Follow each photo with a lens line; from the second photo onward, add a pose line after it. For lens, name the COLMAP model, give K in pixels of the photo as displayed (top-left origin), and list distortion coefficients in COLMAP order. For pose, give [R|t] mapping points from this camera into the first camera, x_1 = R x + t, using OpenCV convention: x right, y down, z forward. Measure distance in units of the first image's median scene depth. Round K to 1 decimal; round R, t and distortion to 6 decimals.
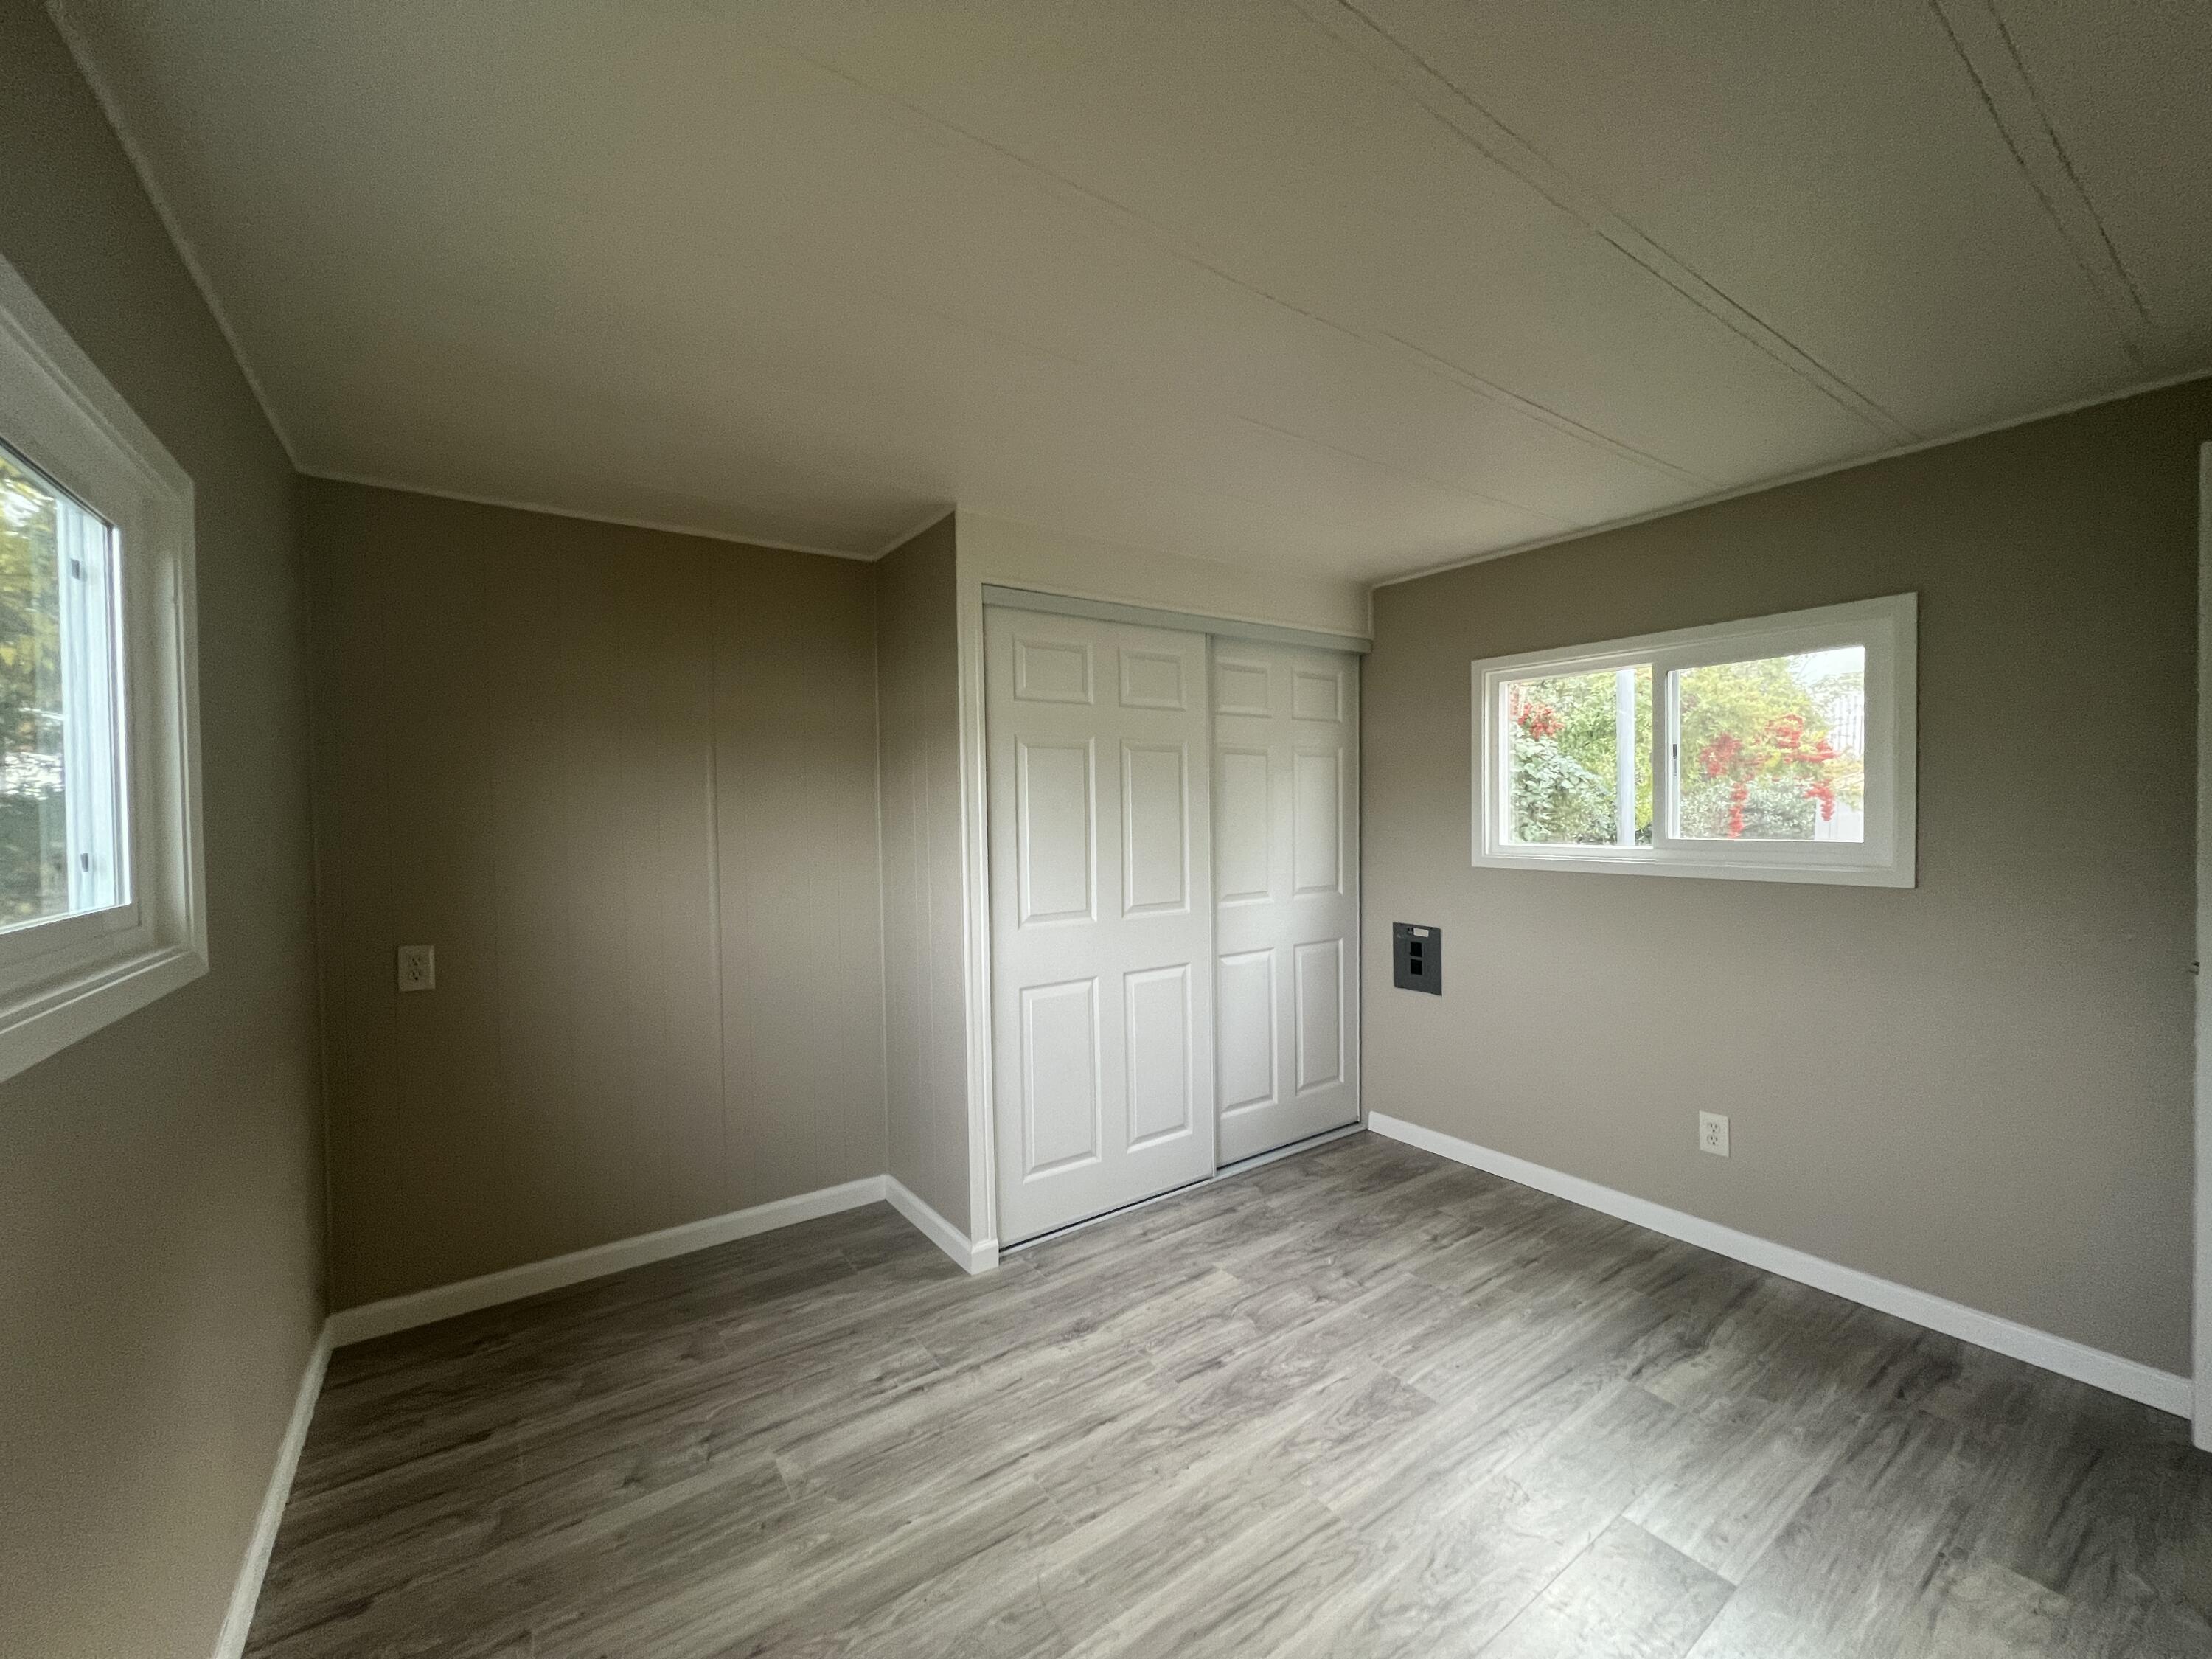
lens RADIAL K [[885.8, 0, 1101.4], [0, 885.8, 826.0], [0, 0, 1]] dist [0.000408, 0.000364]
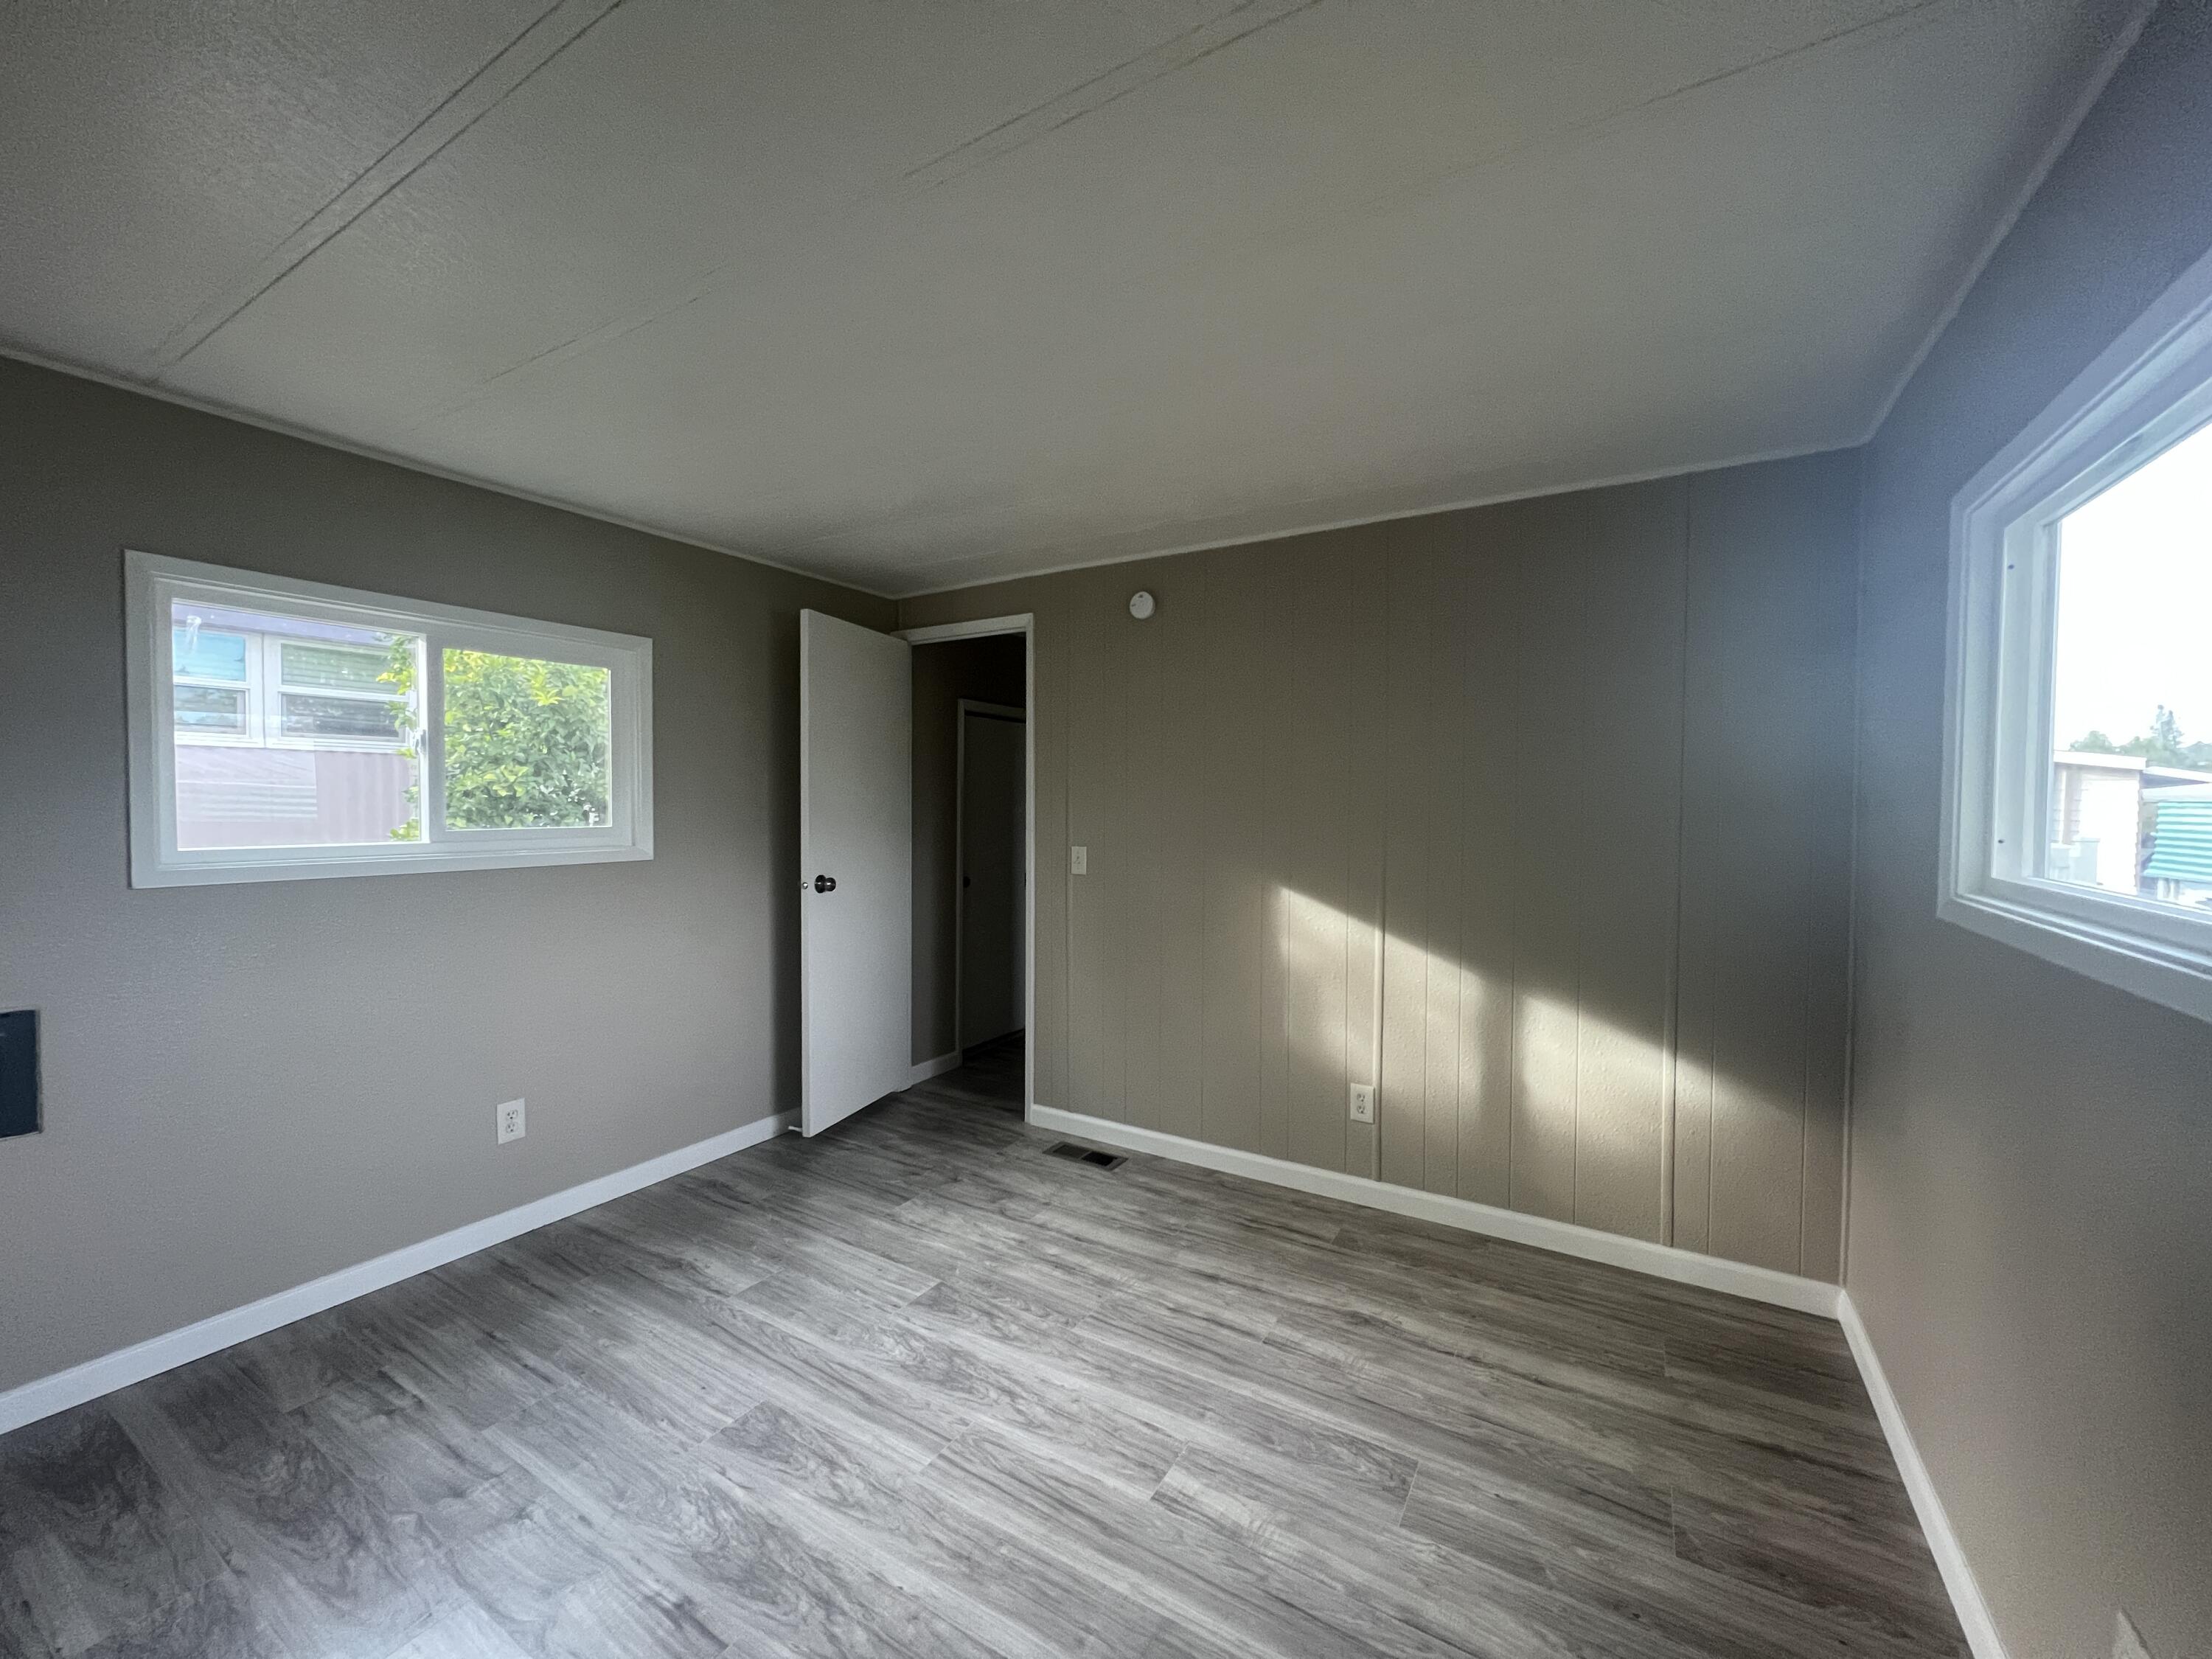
lens RADIAL K [[885.8, 0, 1097.1], [0, 885.8, 822.6], [0, 0, 1]] dist [0.000408, 0.000364]
pose [[-0.396312, -0.011772, 0.918040, -0.643899], [0.017545, 0.999638, 0.020392, -0.000967], [-0.917948, 0.024189, -0.395962, 1.014684]]
